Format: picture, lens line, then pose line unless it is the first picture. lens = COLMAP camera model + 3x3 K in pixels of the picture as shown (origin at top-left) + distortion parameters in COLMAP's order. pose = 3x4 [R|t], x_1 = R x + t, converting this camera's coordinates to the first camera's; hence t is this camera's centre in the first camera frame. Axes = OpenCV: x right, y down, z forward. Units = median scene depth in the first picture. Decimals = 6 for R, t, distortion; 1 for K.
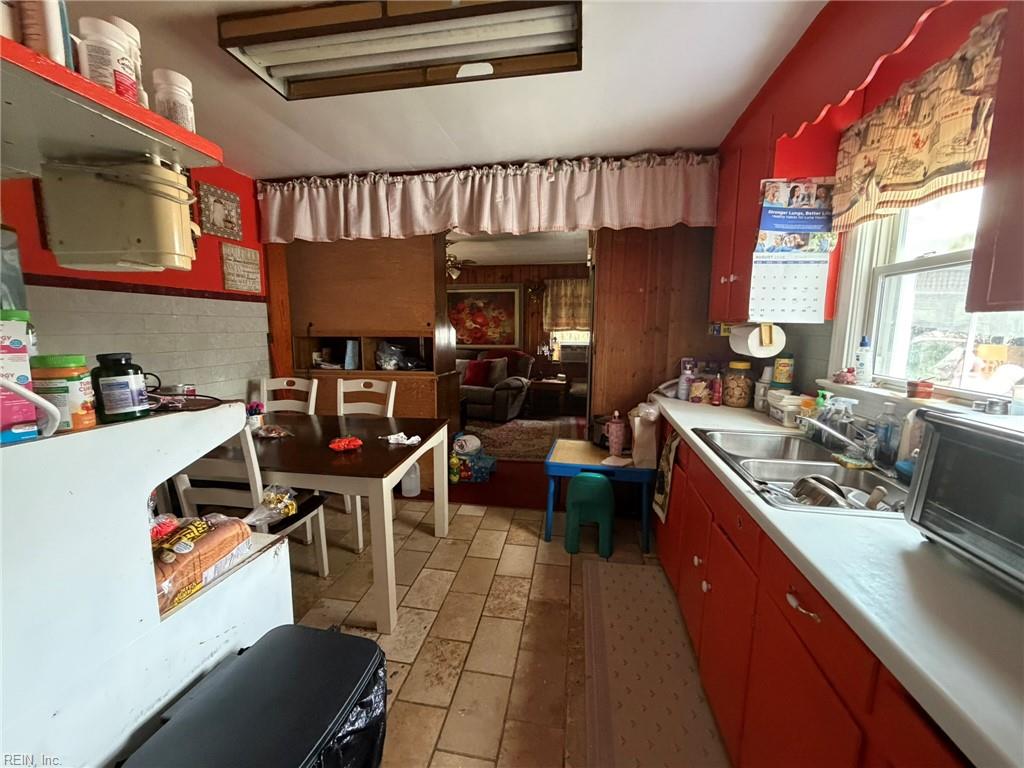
lens RADIAL K [[407.8, 0, 513.7], [0, 407.8, 383.6], [0, 0, 1]] dist [-0.003869, 0.000669]
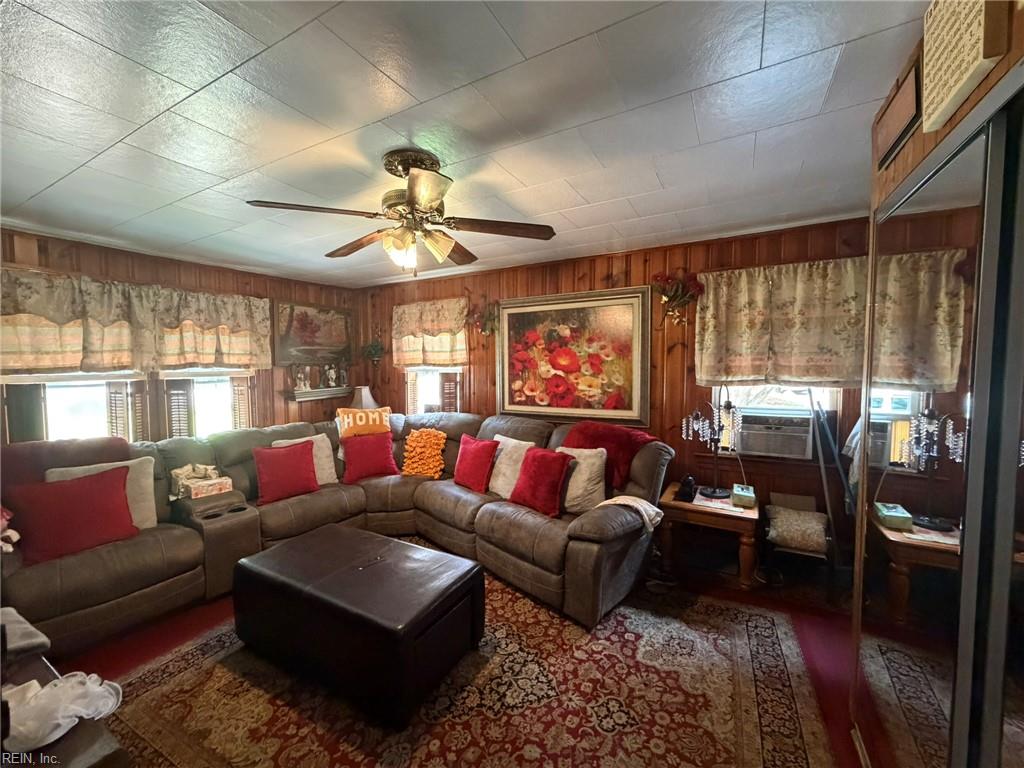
lens RADIAL K [[407.8, 0, 510.3], [0, 407.8, 383.7], [0, 0, 1]] dist [-0.003869, 0.000669]
pose [[0.942138, 0.005338, -0.335184, 0.030057], [-0.031805, 0.996786, -0.073523, -0.090340], [0.333714, 0.079930, 0.939280, 0.507009]]
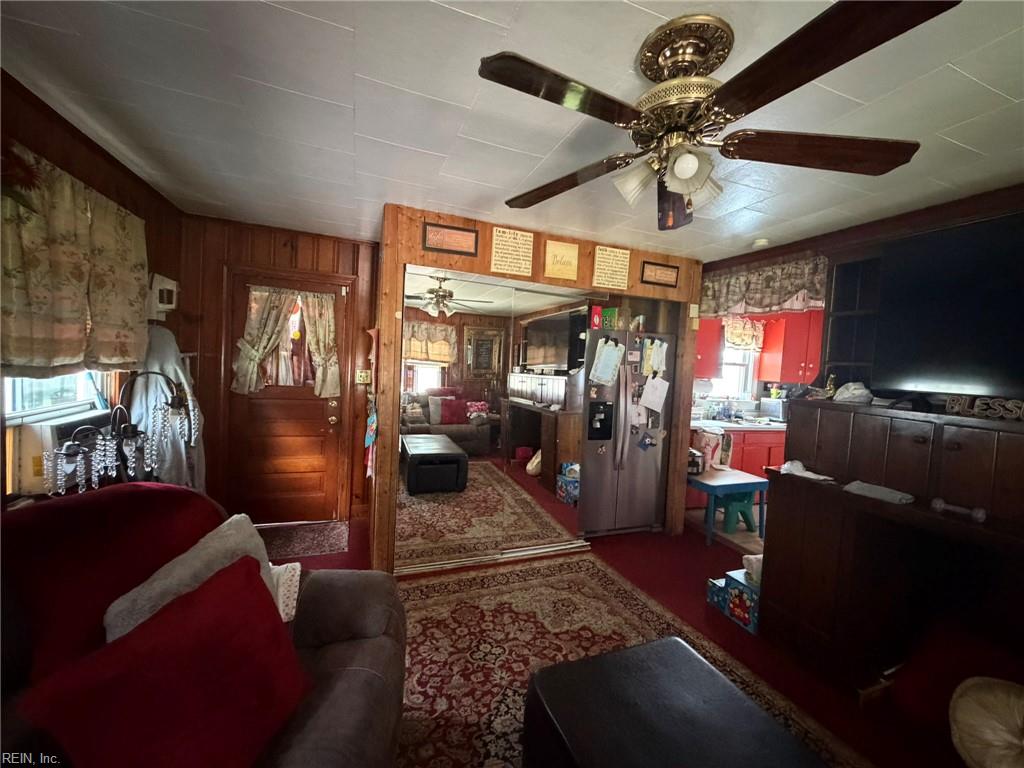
lens RADIAL K [[407.8, 0, 510.7], [0, 407.8, 383.4], [0, 0, 1]] dist [-0.003869, 0.000669]
pose [[-0.499939, -0.075348, 0.862776, -0.272172], [0.059270, 0.990896, 0.120881, -0.141904], [-0.864030, 0.111569, -0.490922, 0.928058]]
